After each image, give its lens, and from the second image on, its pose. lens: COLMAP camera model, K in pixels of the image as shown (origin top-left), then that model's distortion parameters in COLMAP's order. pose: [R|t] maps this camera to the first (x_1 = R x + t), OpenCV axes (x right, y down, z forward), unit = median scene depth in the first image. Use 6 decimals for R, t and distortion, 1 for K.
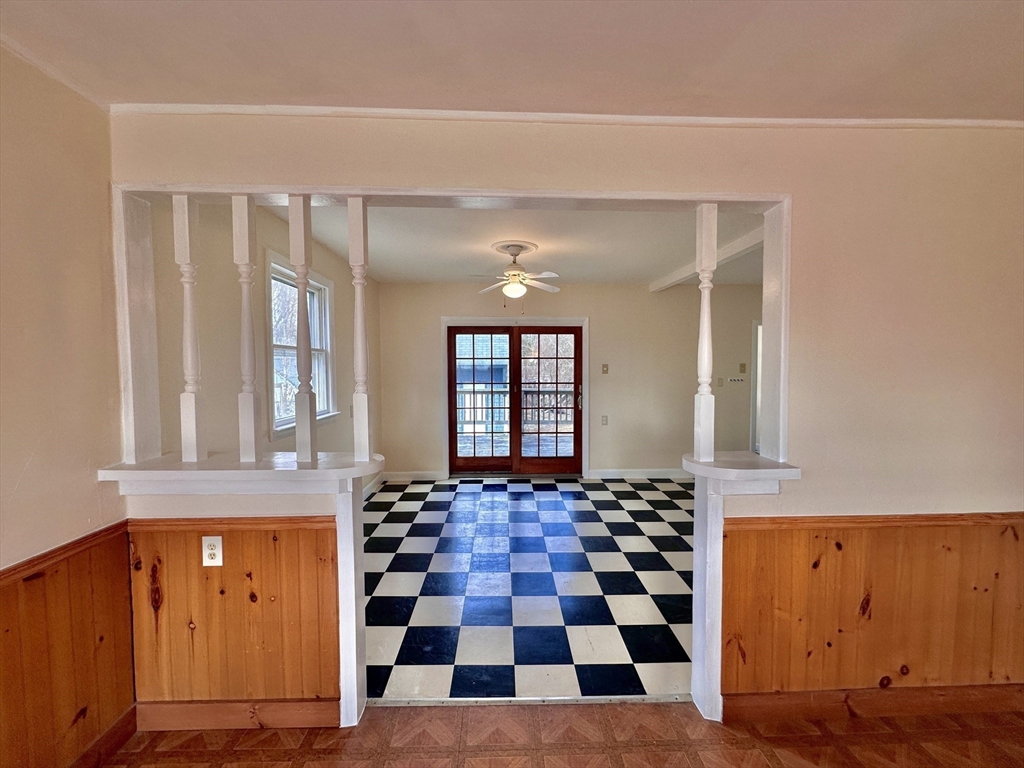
lens RADIAL K [[407.4, 0, 512.9], [0, 407.4, 382.2], [0, 0, 1]] dist [-0.002526, 0.000836]
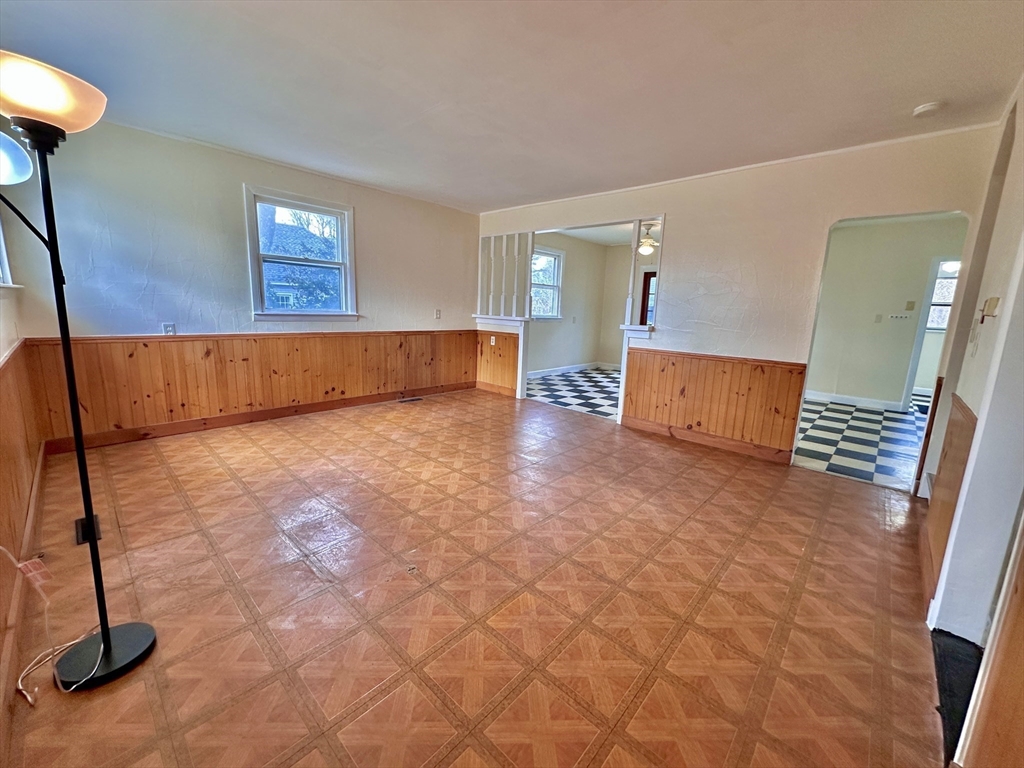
lens RADIAL K [[407.4, 0, 512.9], [0, 407.4, 382.2], [0, 0, 1]] dist [-0.002526, 0.000836]
pose [[0.711568, 0.155864, -0.685111, 1.776294], [-0.069493, 0.985916, 0.152121, 0.211187], [0.699172, -0.060634, 0.712378, -1.350983]]
